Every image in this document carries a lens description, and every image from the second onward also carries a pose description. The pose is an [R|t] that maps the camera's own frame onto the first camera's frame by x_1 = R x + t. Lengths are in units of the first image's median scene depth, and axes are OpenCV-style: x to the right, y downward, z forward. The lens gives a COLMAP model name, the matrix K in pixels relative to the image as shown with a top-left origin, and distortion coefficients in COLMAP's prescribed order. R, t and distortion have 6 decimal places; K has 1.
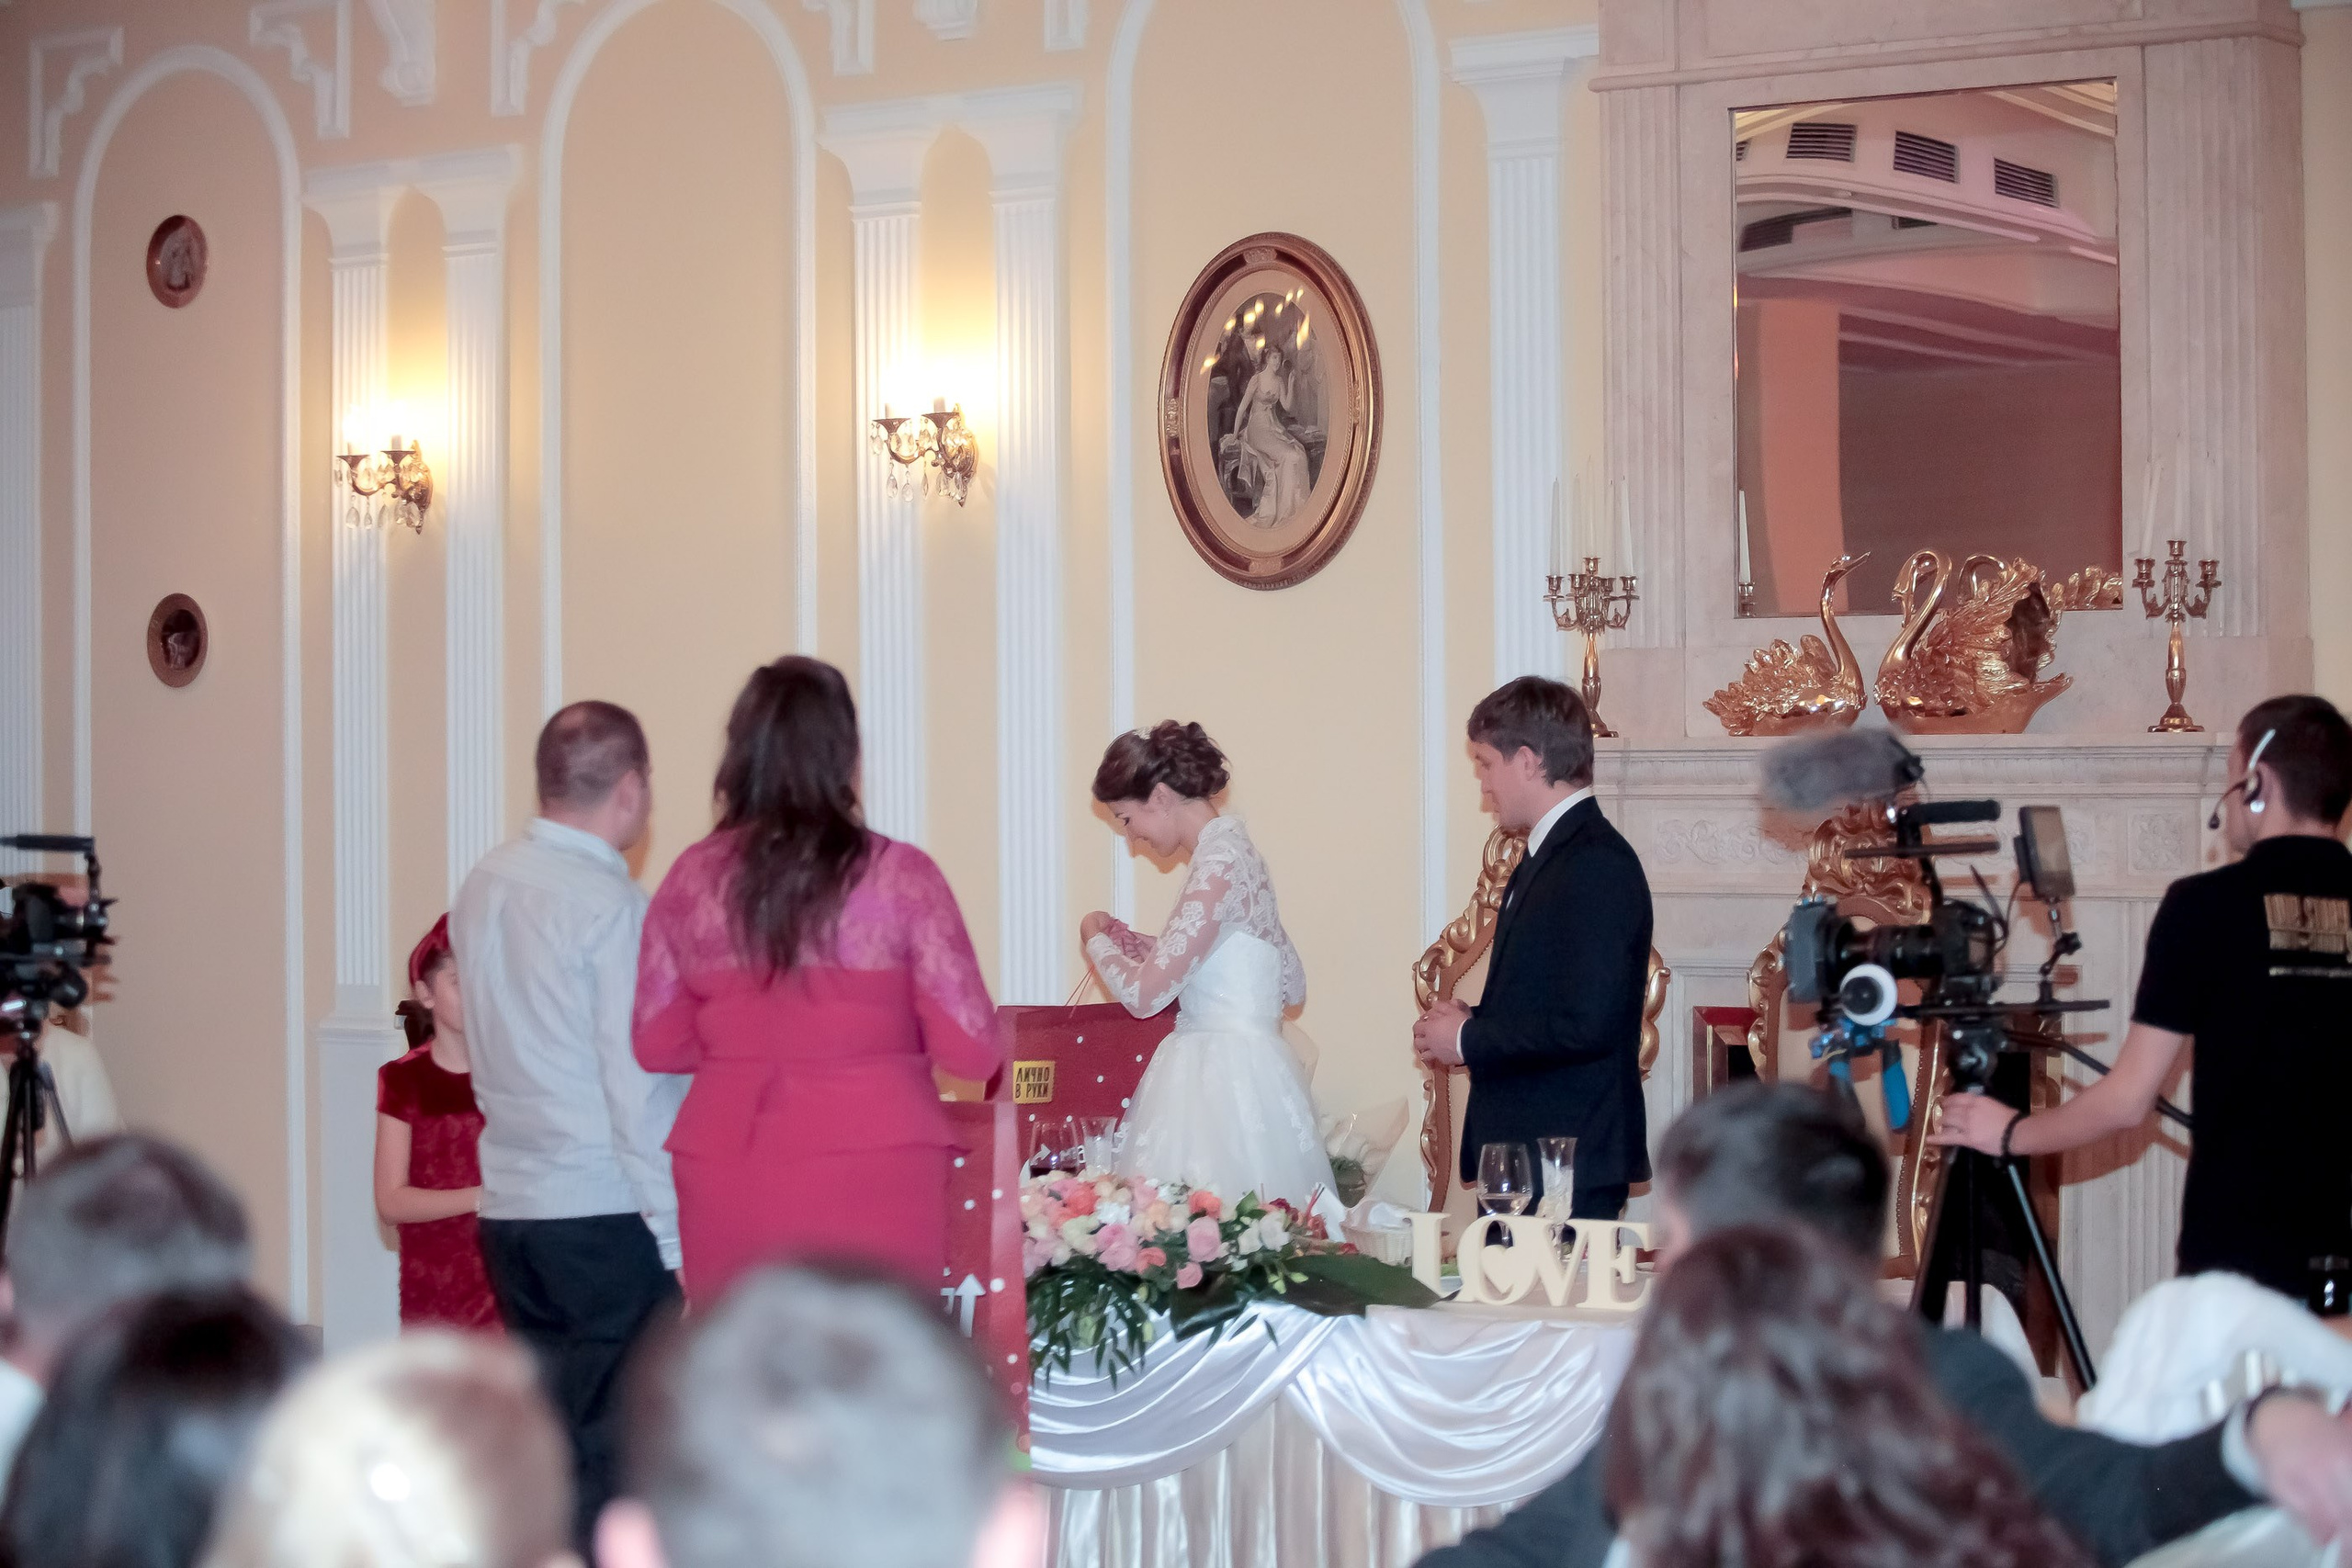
lens RADIAL K [[5598.3, 0, 1189.2], [0, 5598.3, 797.3], [0, 0, 1]] dist [-0.401433, 0.000000]
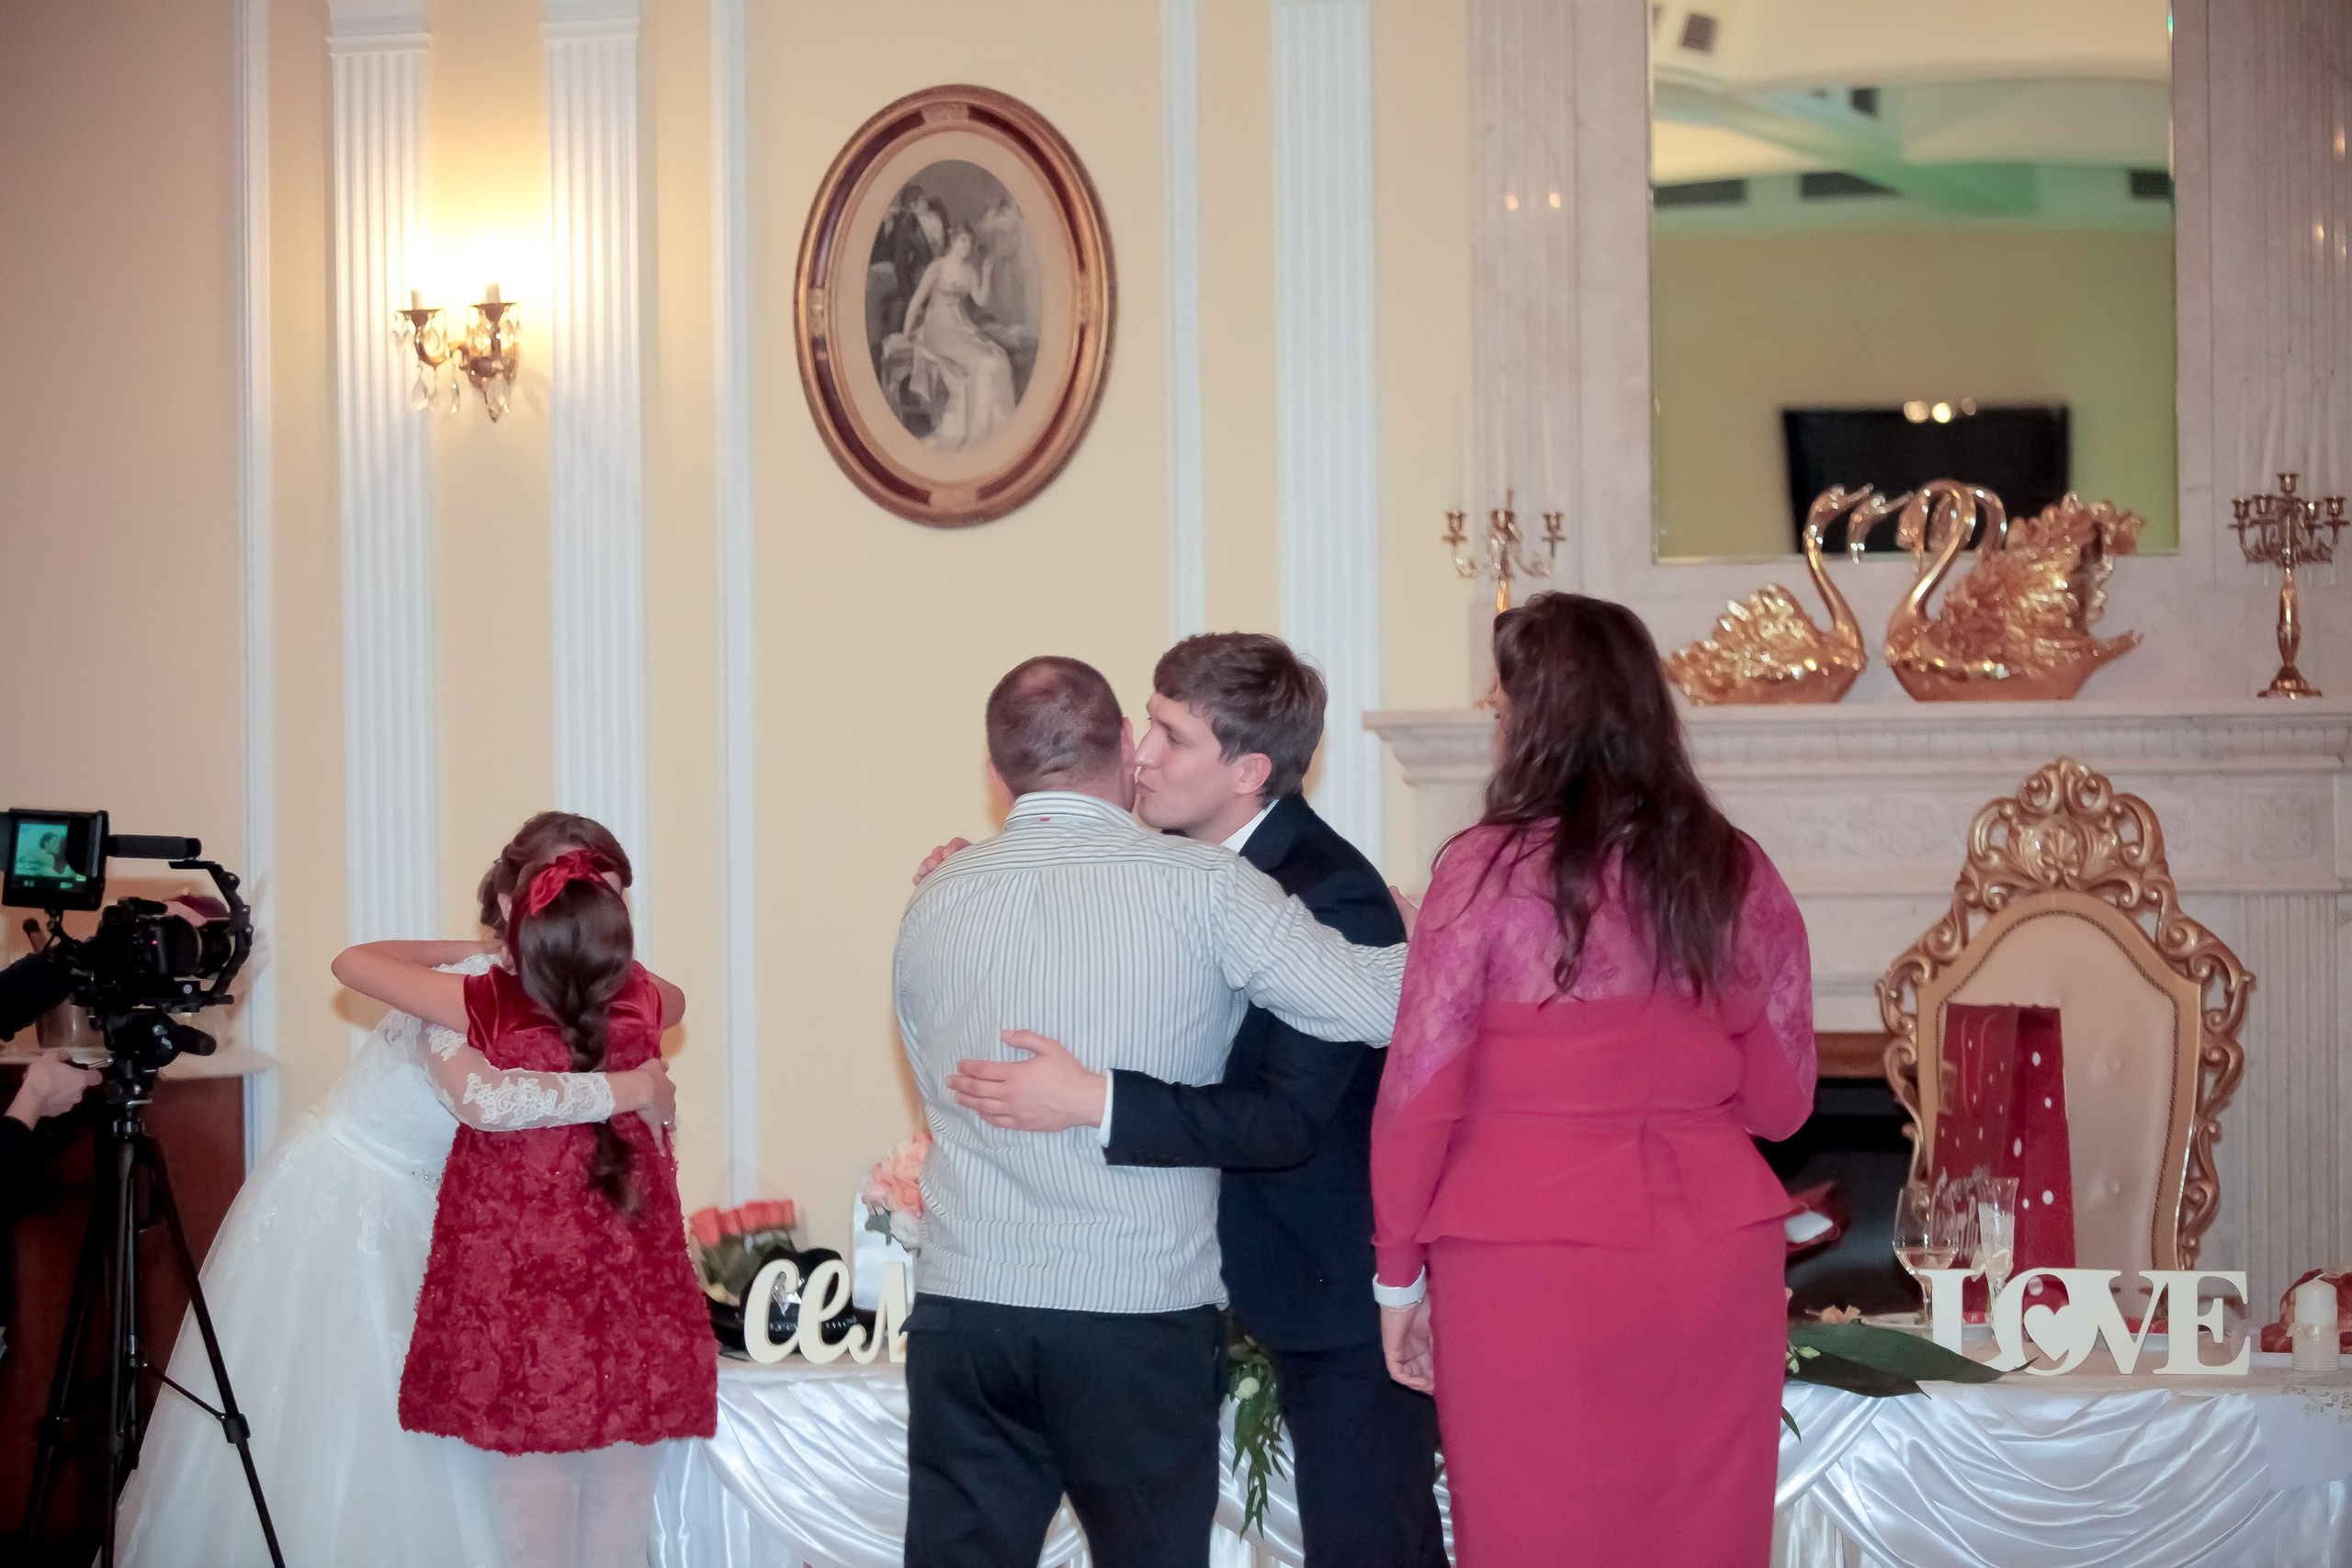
lens RADIAL K [[7058.5, 0, 1177.2], [0, 7058.5, 781.5], [0, 0, 1]] dist [-0.249660, 0.000000]
pose [[0.937110, -0.006435, 0.348976, -0.353333], [0.007919, 0.999965, -0.002825, 0.002789], [-0.348946, 0.005411, 0.937127, 0.042952]]
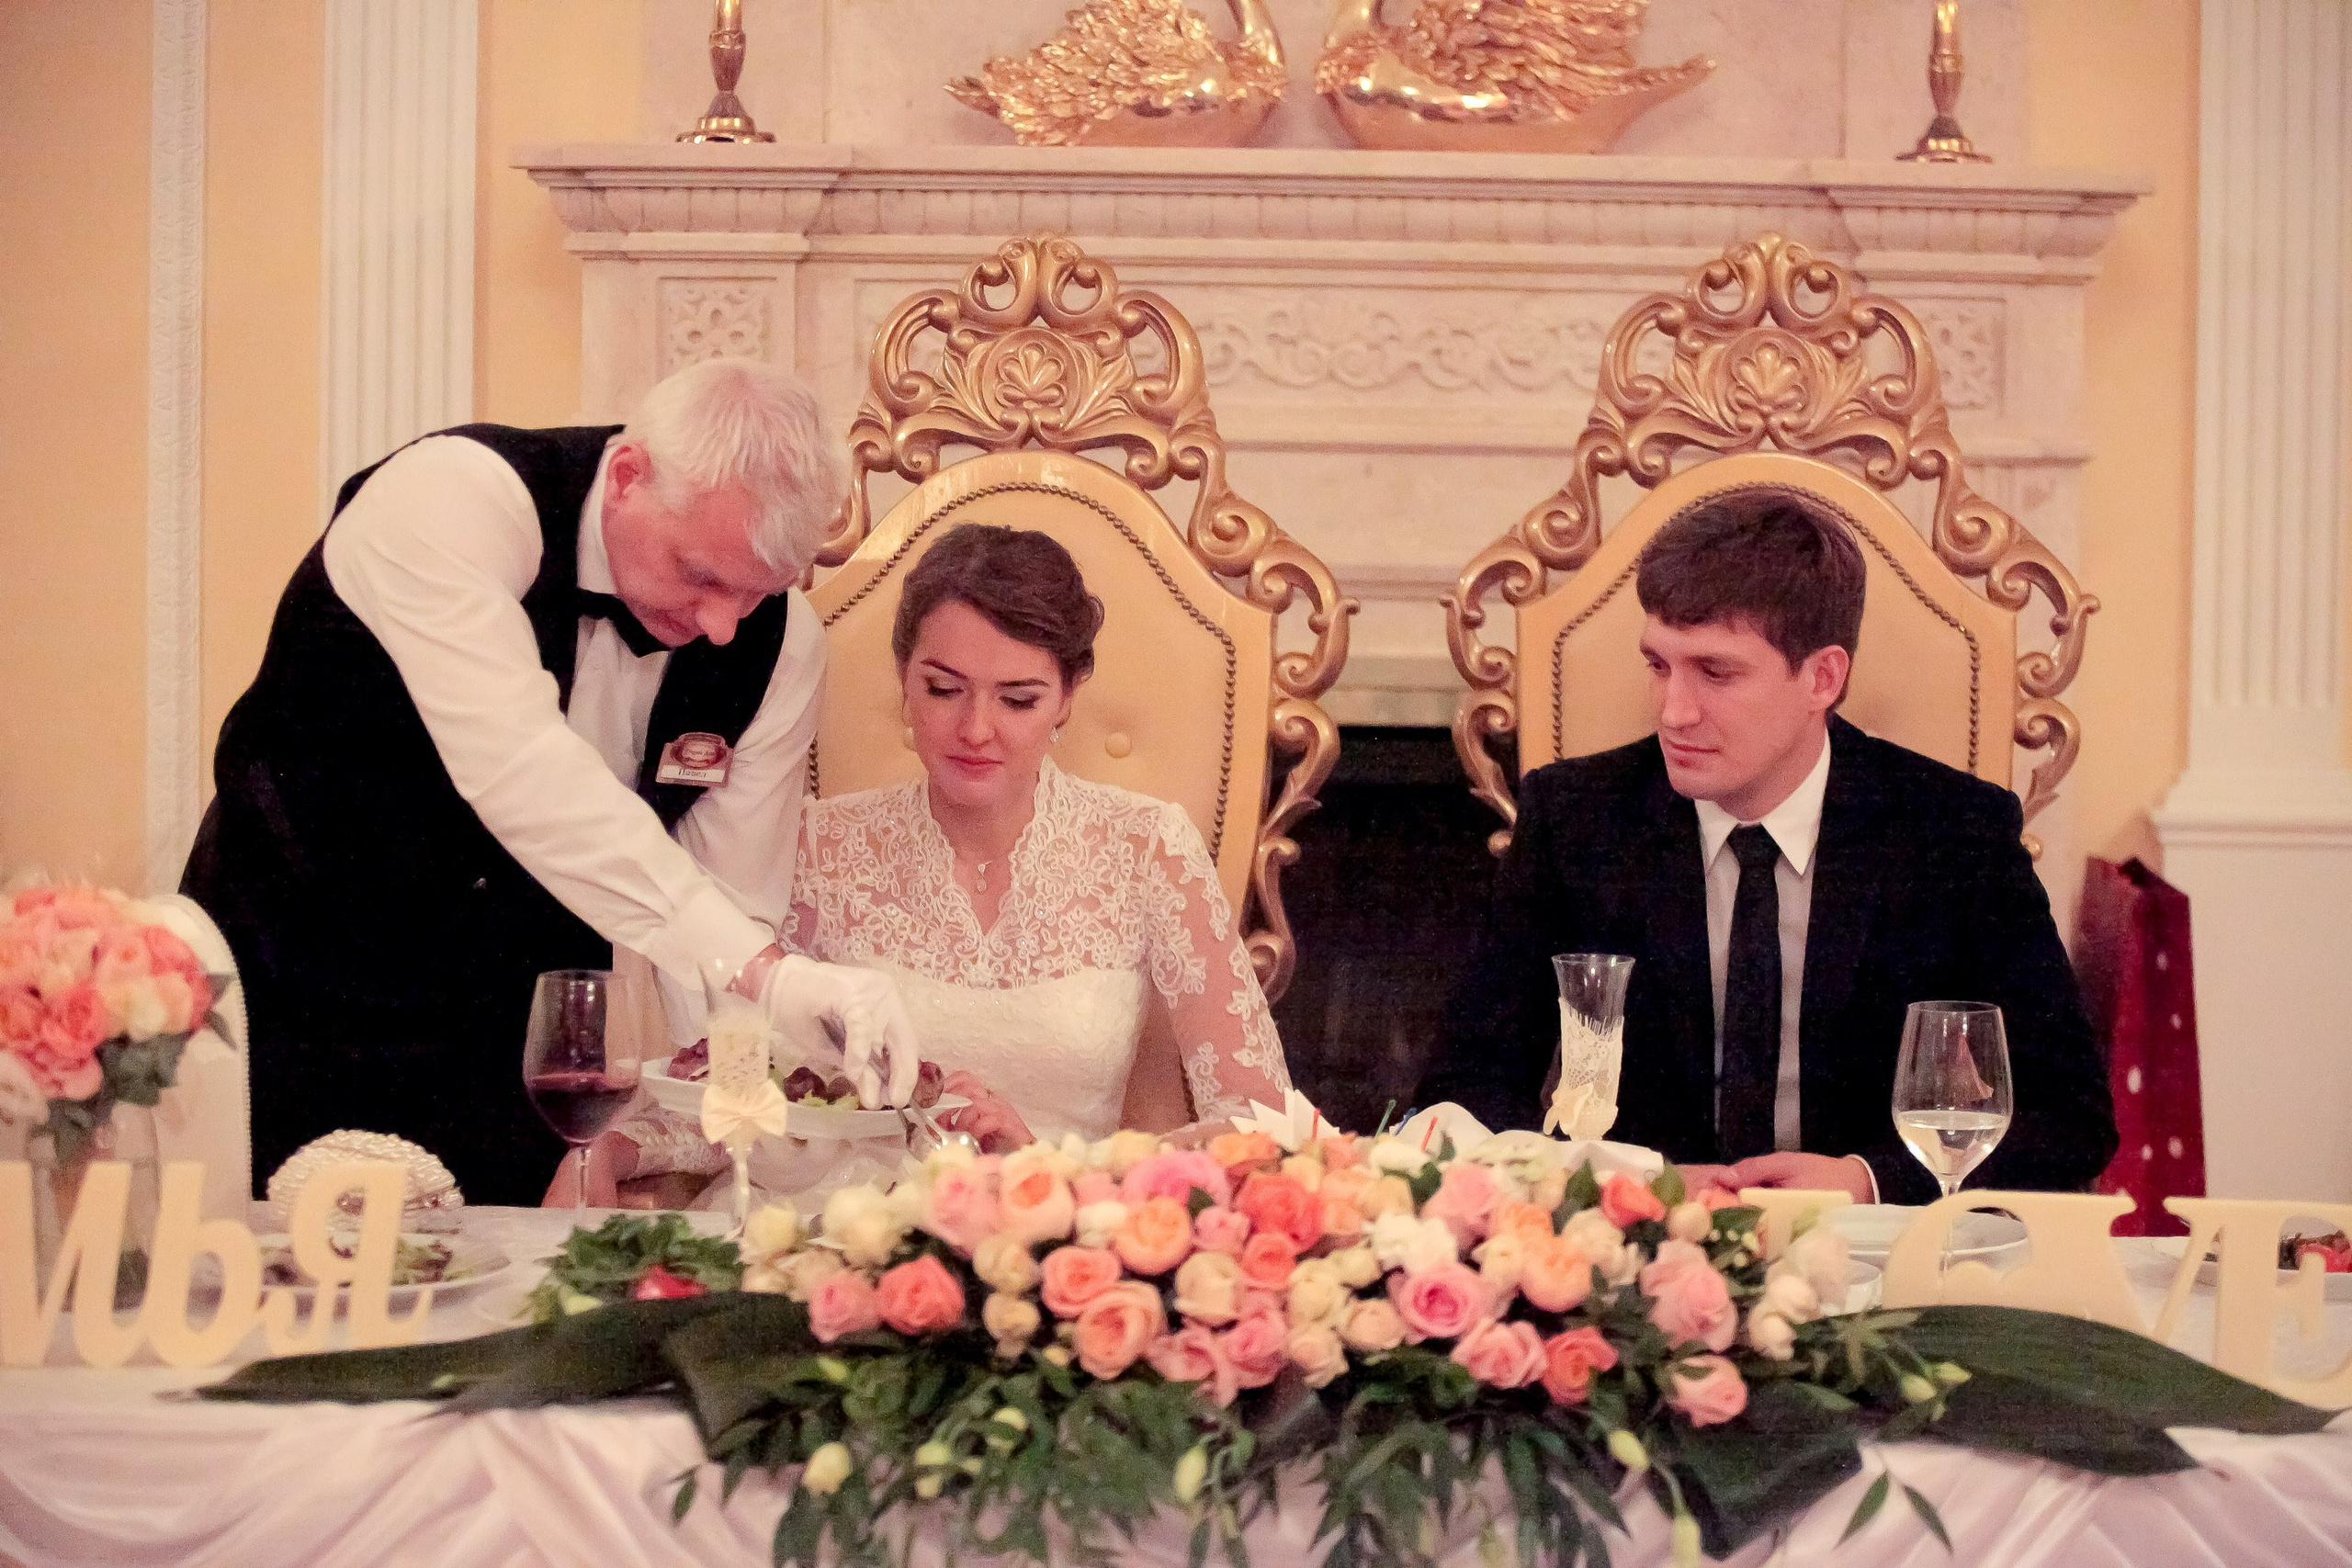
lens RADIAL K [[5598.3, 0, 1176.3], [0, 5598.3, 776.4], [0, 0, 1]] dist [-0.401433, 0.000000]
pose [[0.797425, -0.028958, 0.602723, -0.219351], [-0.015069, 0.997581, 0.067867, 0.012848], [-0.603230, -0.063201, 0.795059, 0.583851]]
